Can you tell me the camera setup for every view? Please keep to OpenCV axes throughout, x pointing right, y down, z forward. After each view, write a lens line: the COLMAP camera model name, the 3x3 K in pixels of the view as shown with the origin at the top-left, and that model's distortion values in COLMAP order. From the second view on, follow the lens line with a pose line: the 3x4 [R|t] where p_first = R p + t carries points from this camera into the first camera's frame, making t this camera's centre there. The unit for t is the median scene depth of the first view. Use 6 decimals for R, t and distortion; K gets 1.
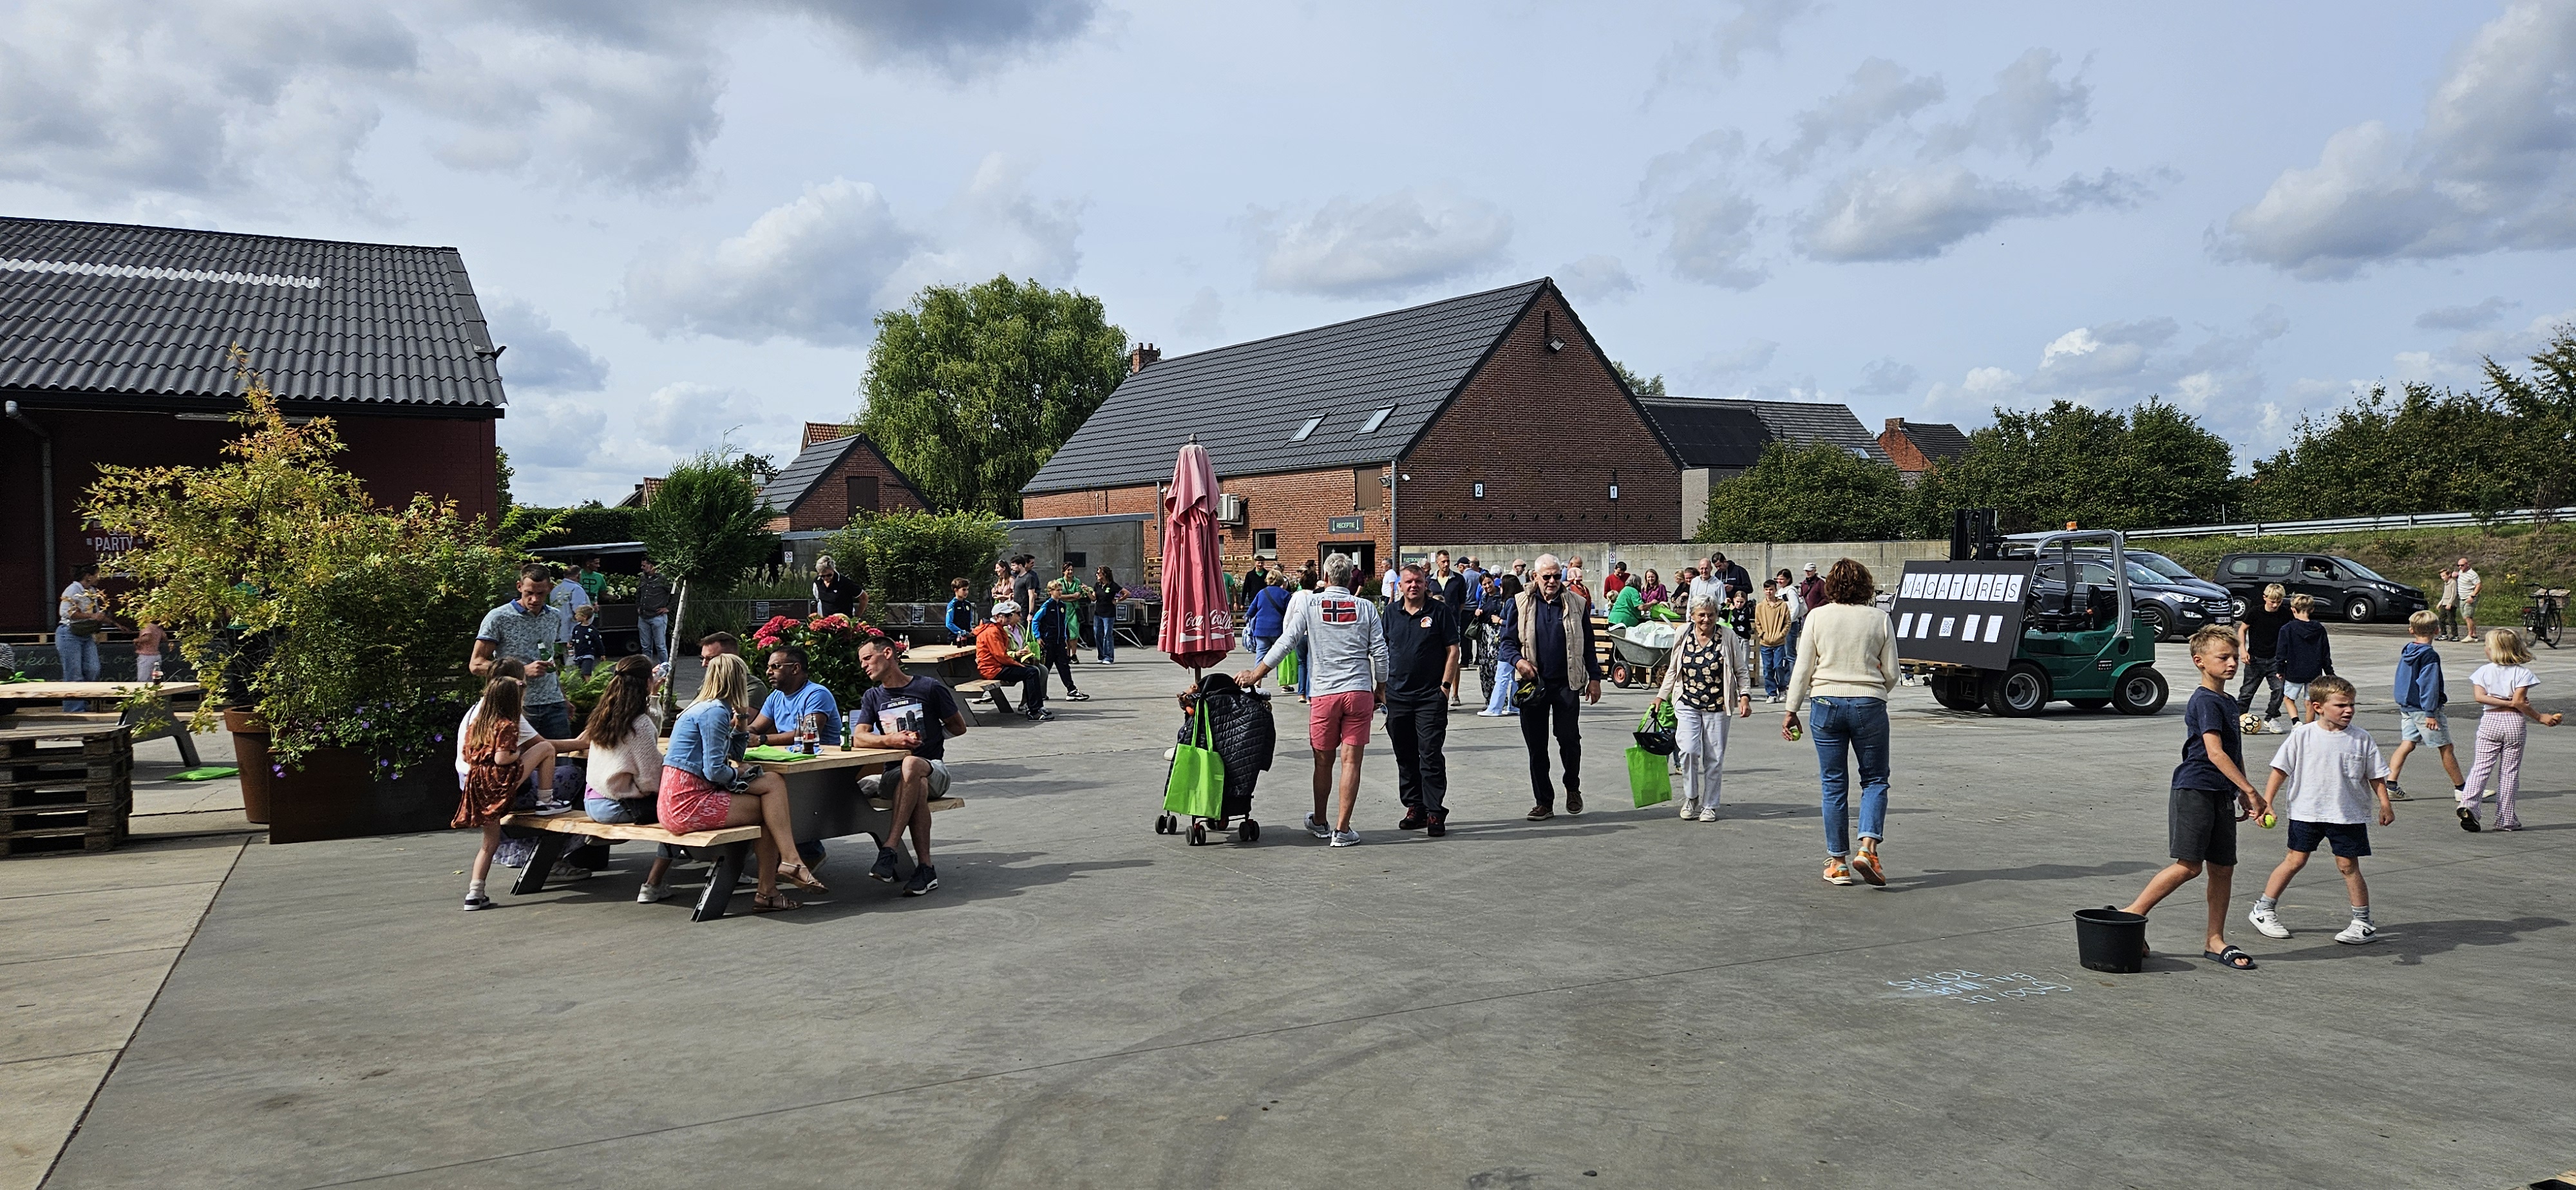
lens RADIAL K [[1688.5, 0, 1288.0], [0, 1688.5, 595.0], [0, 0, 1]] dist [0.090577, -0.060553]
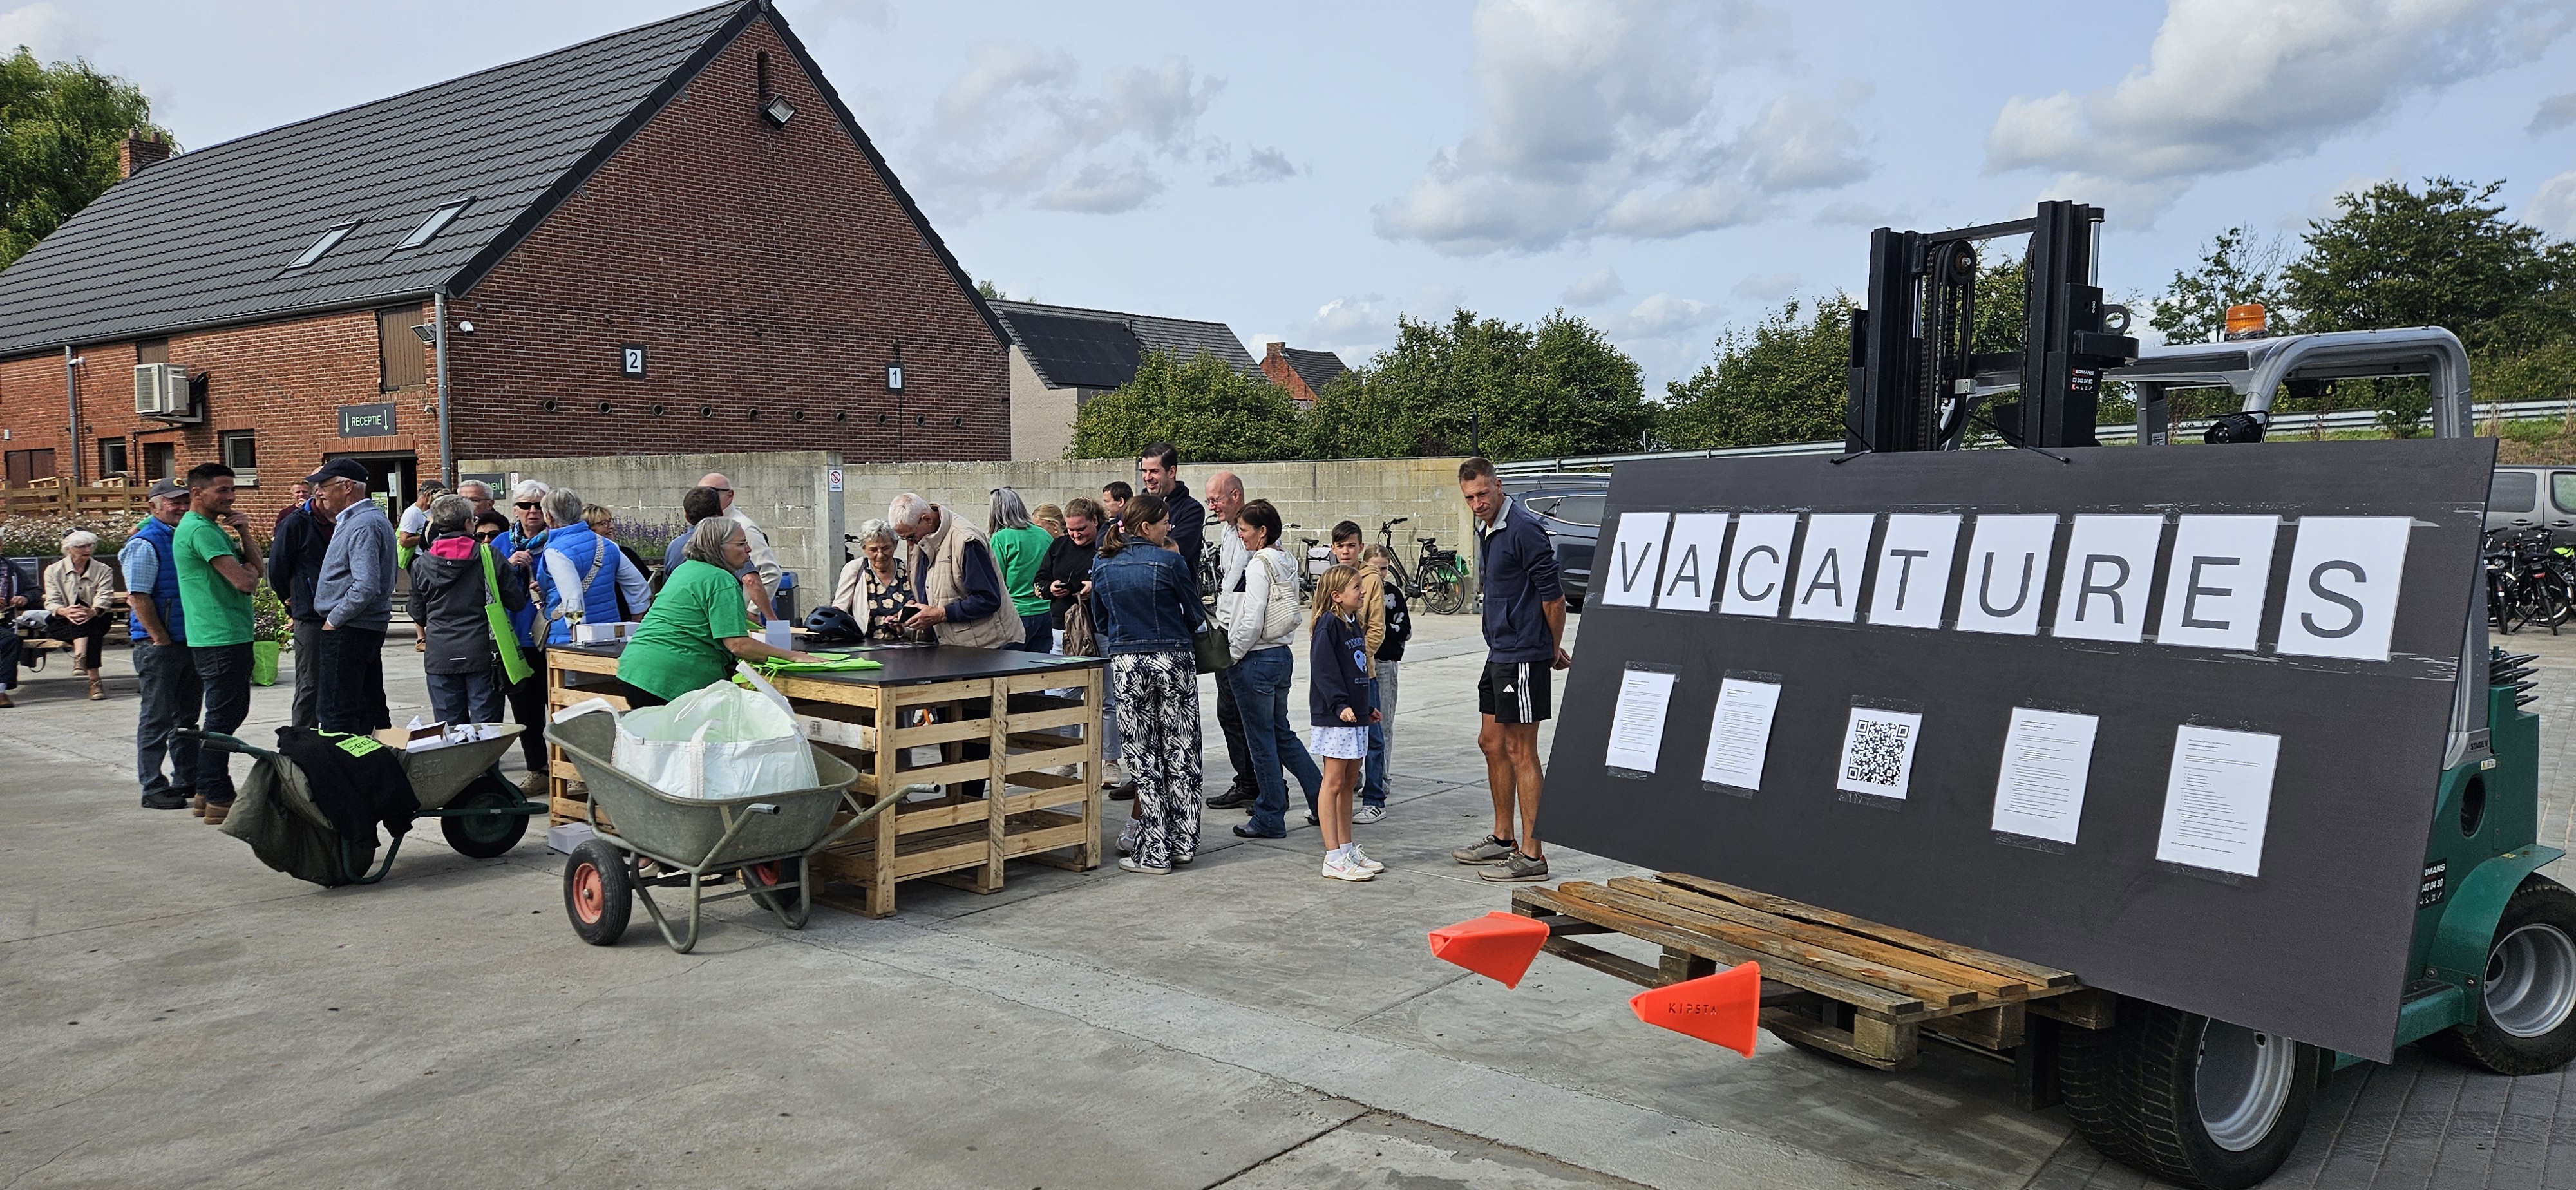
lens RADIAL K [[1688.5, 0, 1288.0], [0, 1688.5, 595.0], [0, 0, 1]] dist [0.090577, -0.060553]
pose [[0.936786, -0.019674, 0.349349, 0.112716], [0.007090, 0.999280, 0.037264, -0.004950], [-0.349831, -0.032431, 0.936251, 0.389931]]
